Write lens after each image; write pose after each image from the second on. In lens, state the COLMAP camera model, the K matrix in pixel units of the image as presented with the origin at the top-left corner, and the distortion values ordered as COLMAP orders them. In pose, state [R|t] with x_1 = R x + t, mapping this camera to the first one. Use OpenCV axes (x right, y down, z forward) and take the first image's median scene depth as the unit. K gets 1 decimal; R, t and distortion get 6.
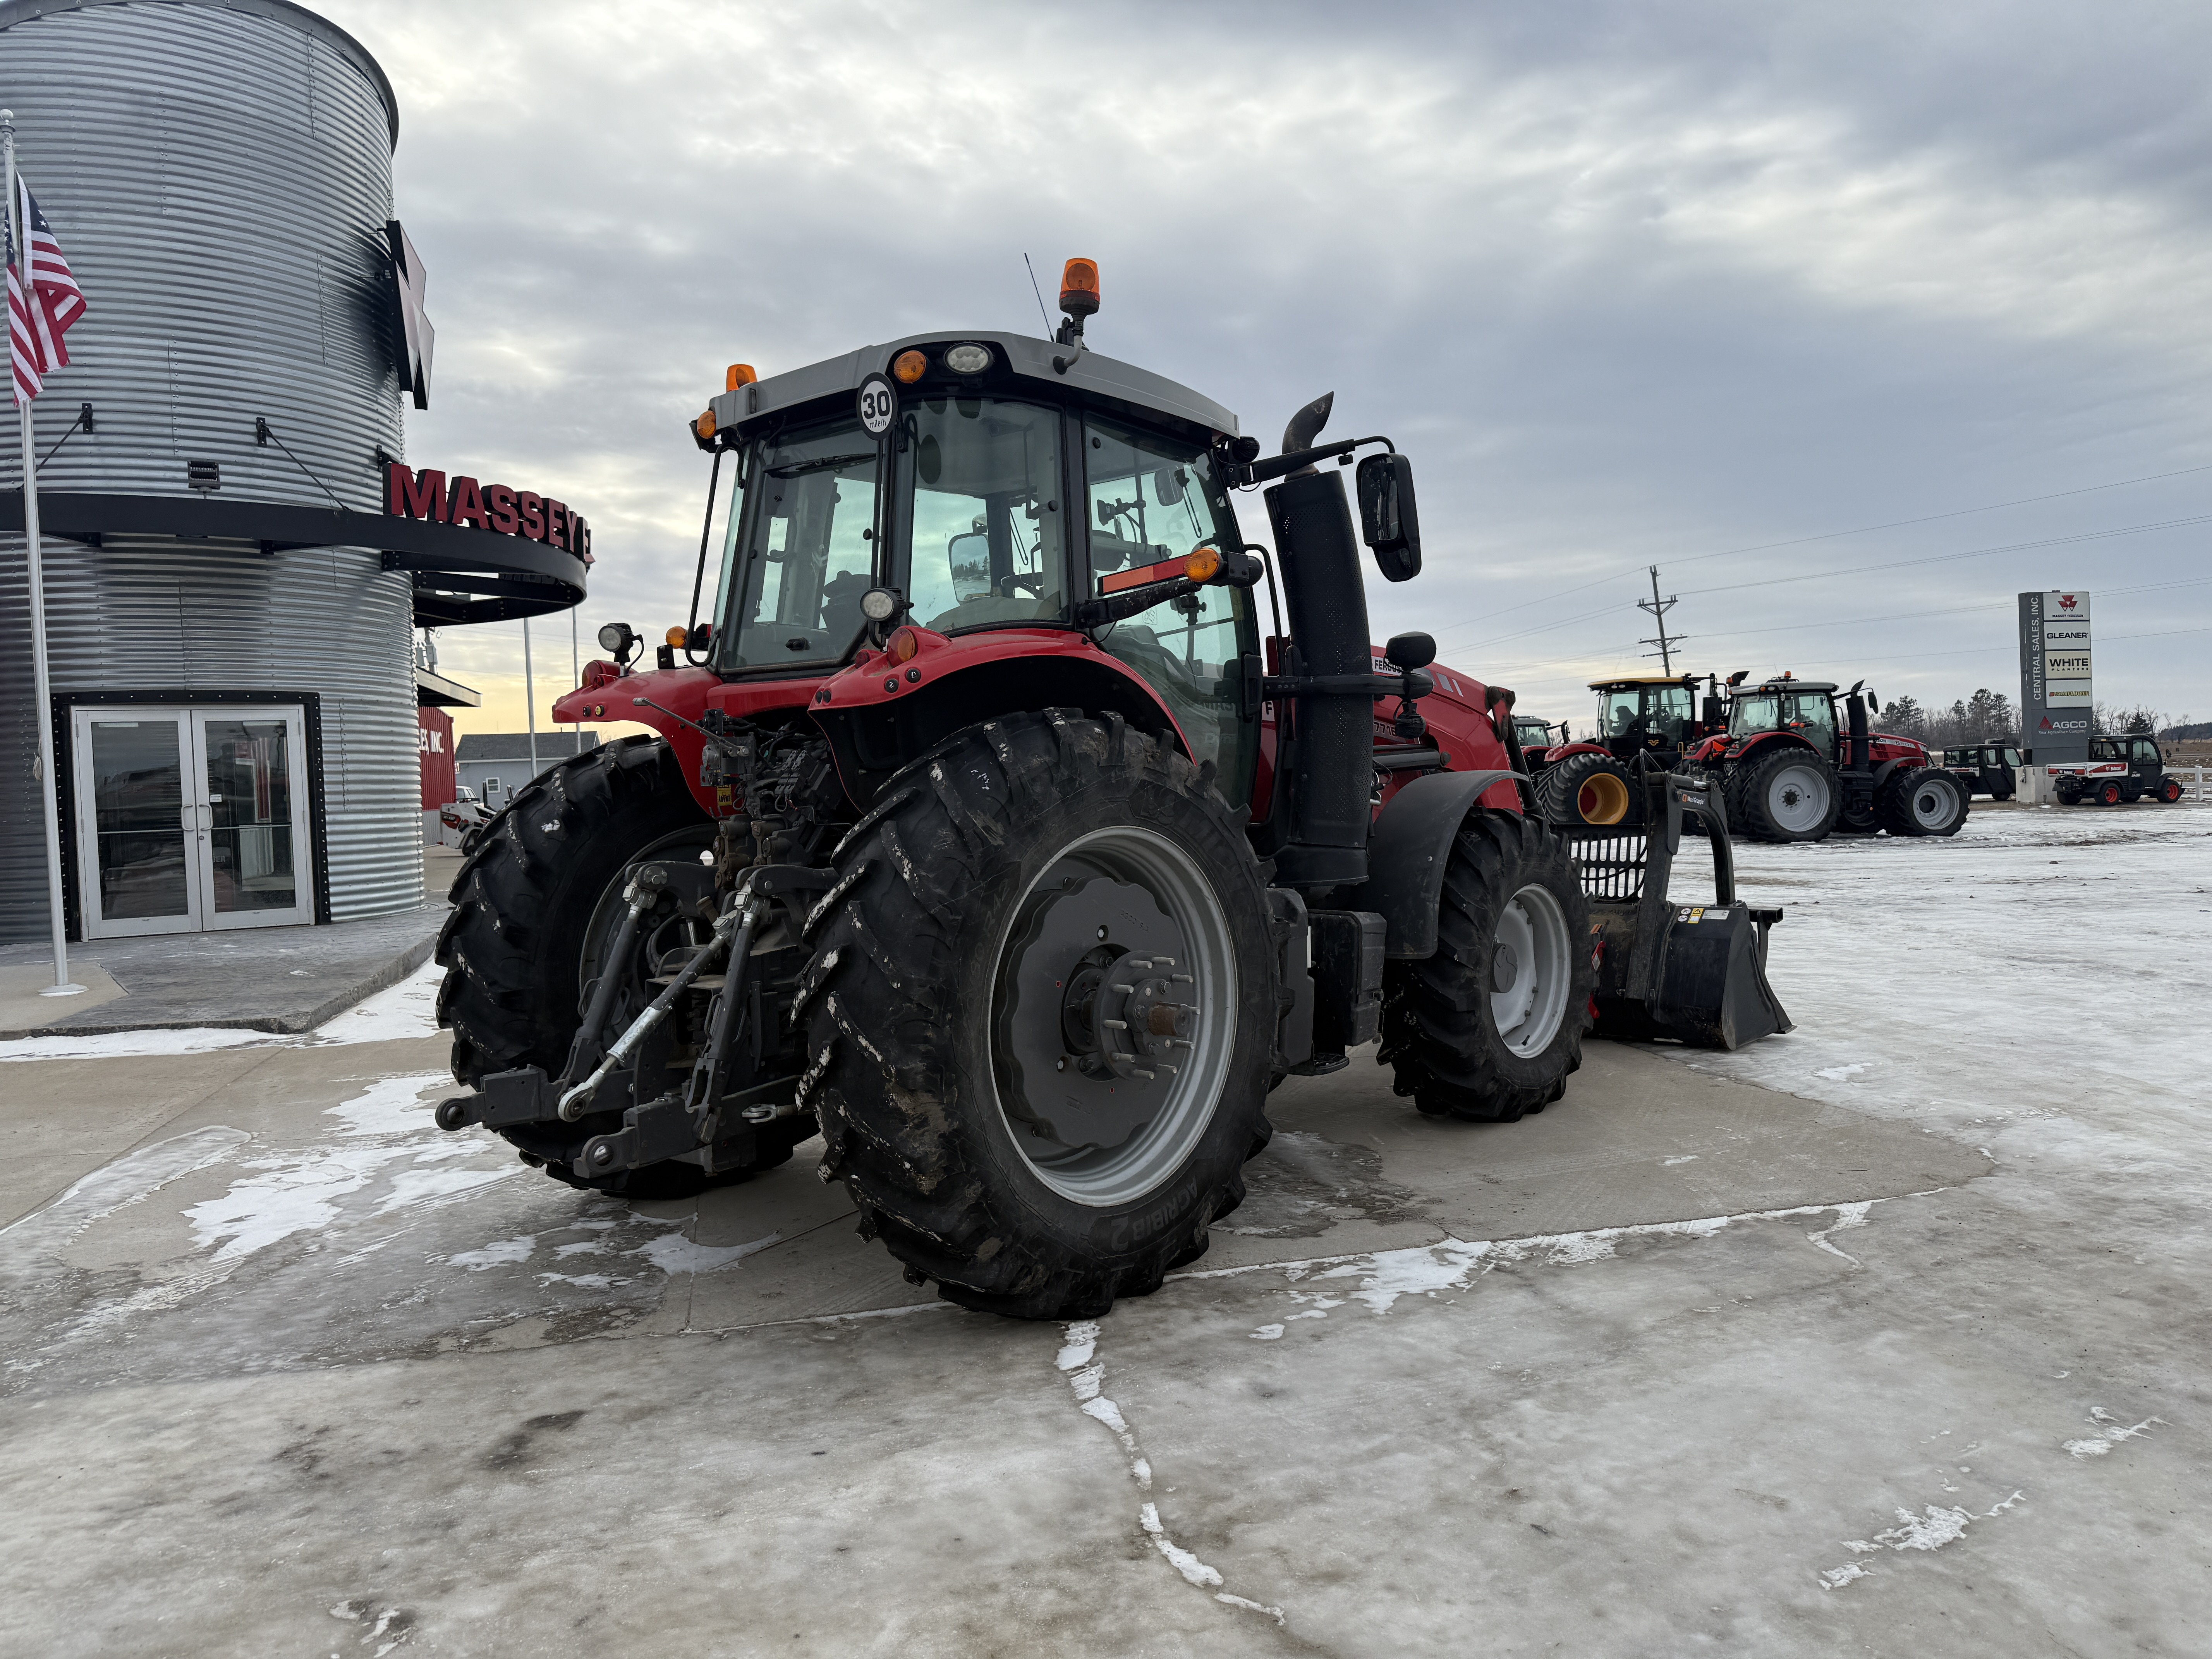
lens RADIAL K [[1544.6, 0, 1107.1], [0, 1544.6, 800.3], [0, 0, 1]] dist [0.078758, -0.096525]
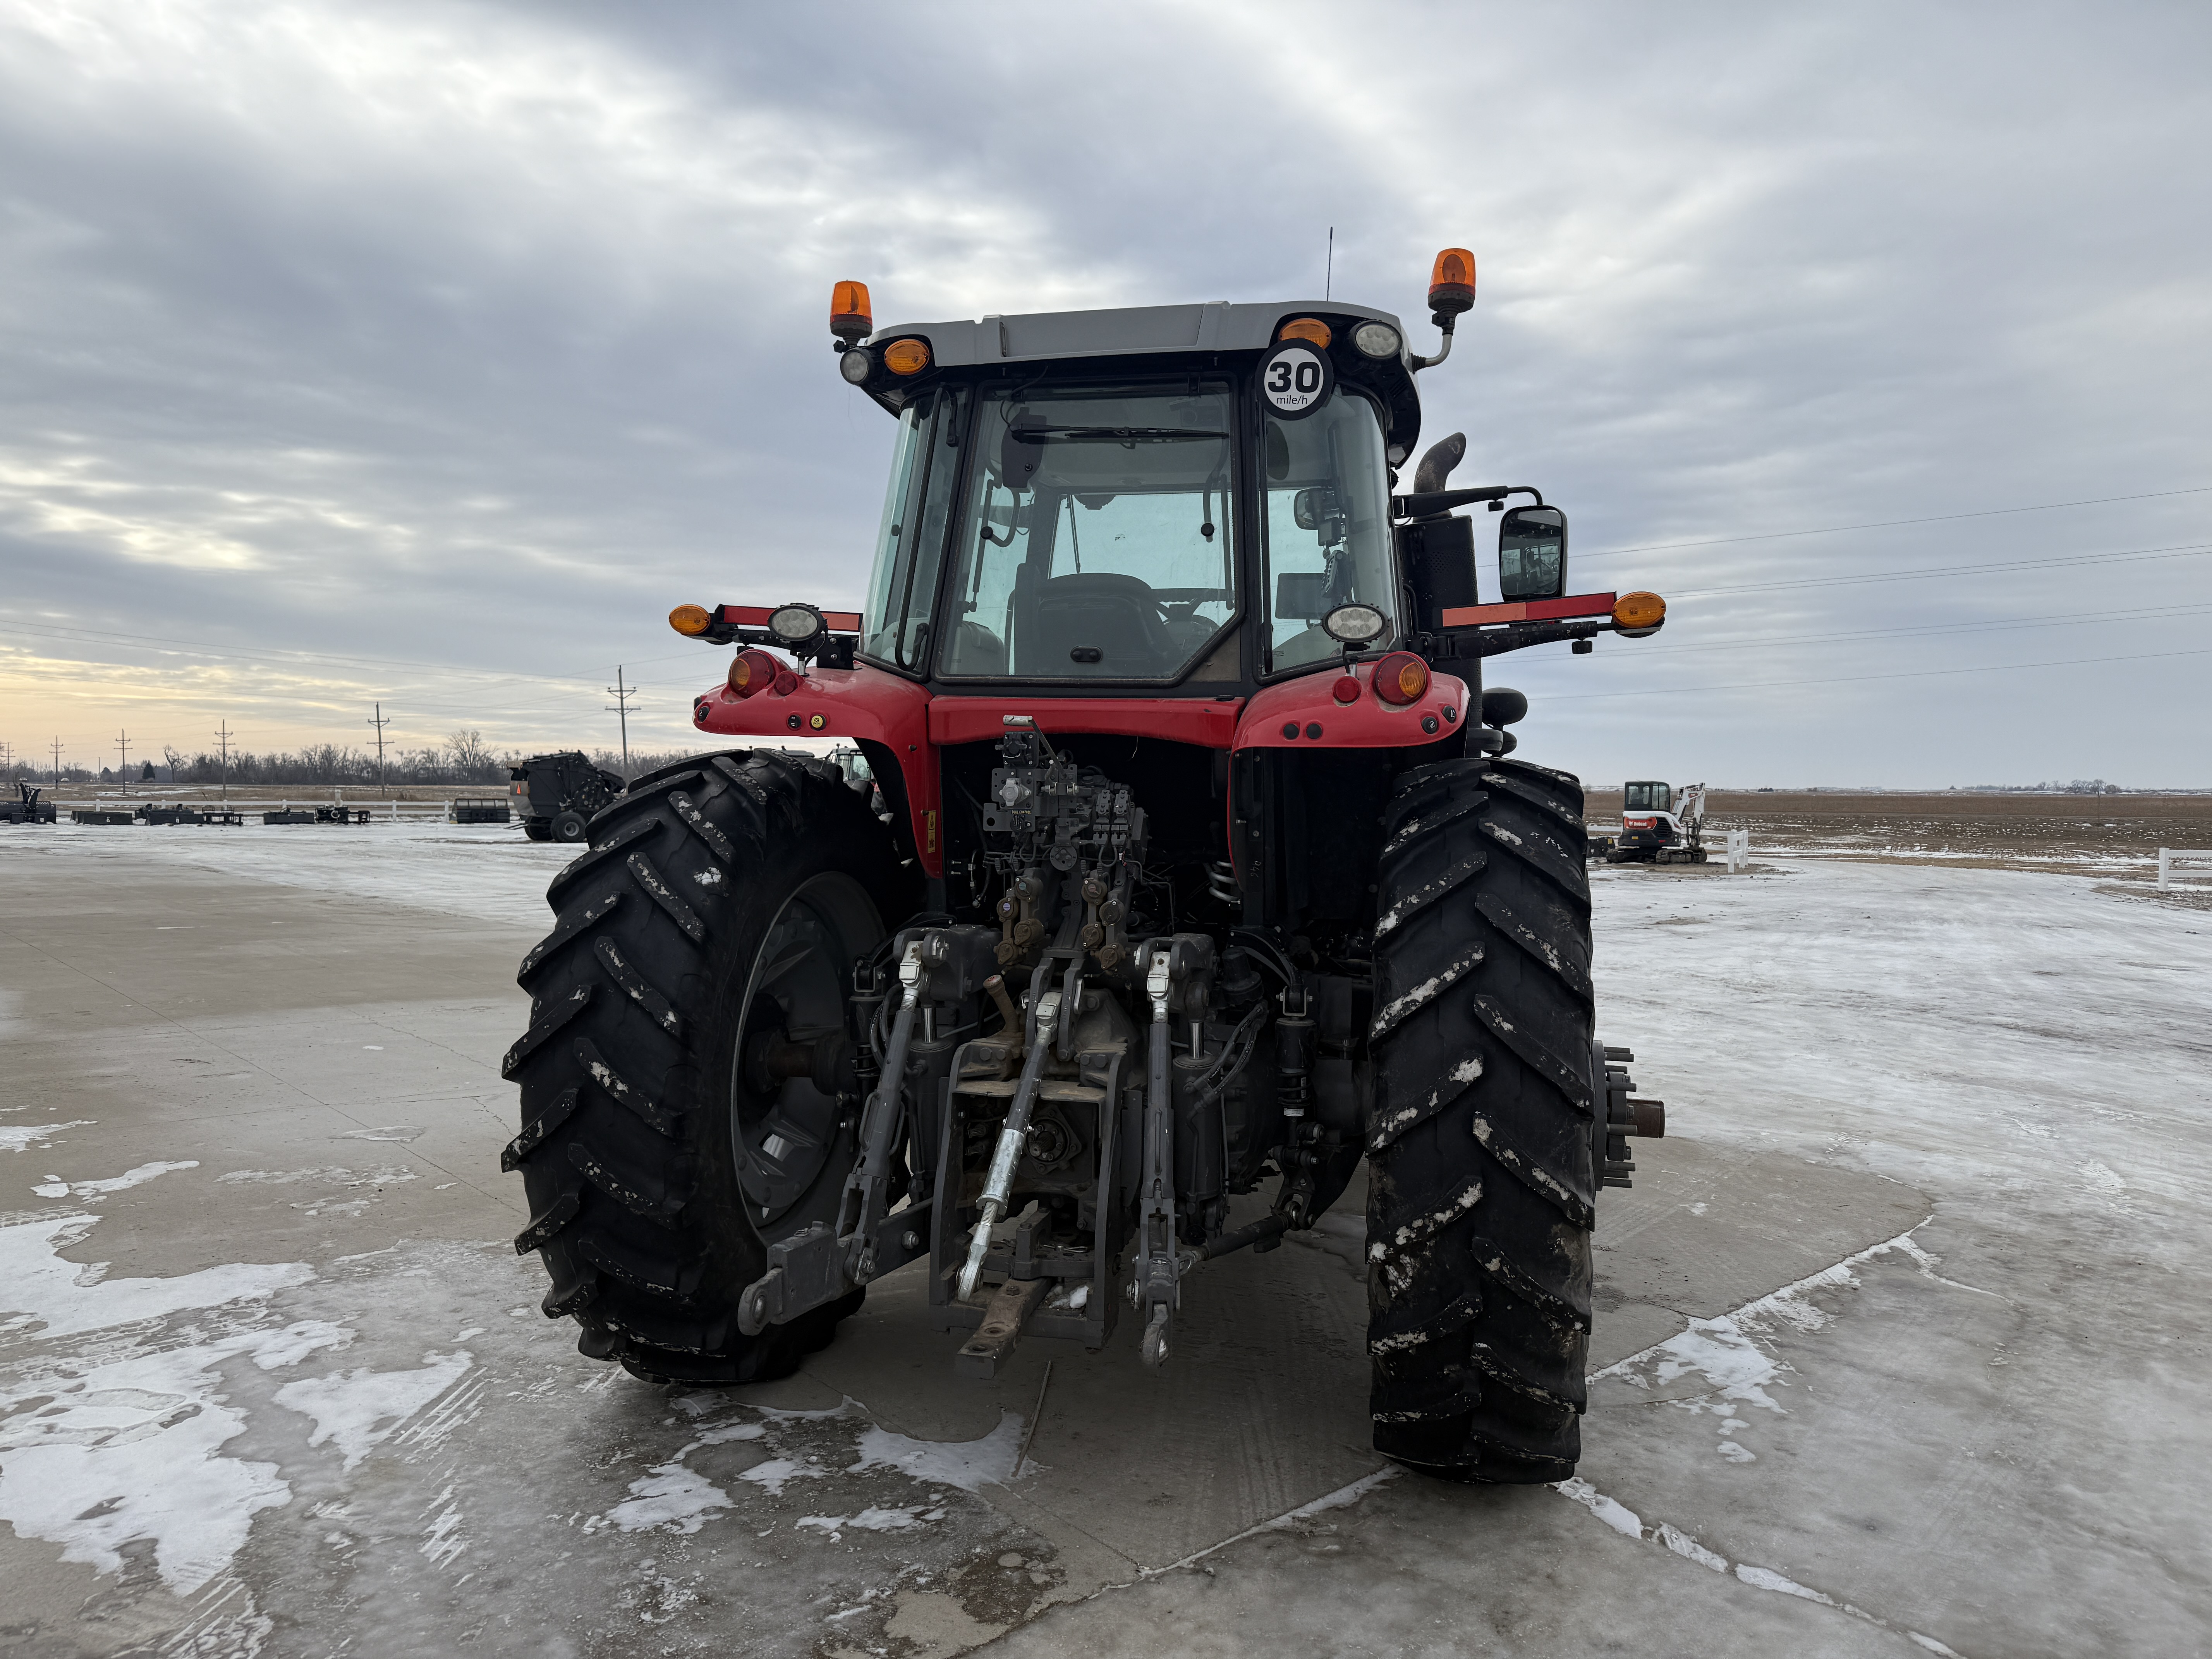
lens RADIAL K [[1552.9, 0, 1136.6], [0, 1552.9, 789.9], [0, 0, 1]] dist [0.008140, 0.000117]
pose [[0.877161, 0.043117, 0.478256, -0.576975], [-0.033304, 0.999025, -0.028984, -0.010494], [-0.479039, 0.009496, 0.877742, 0.309775]]
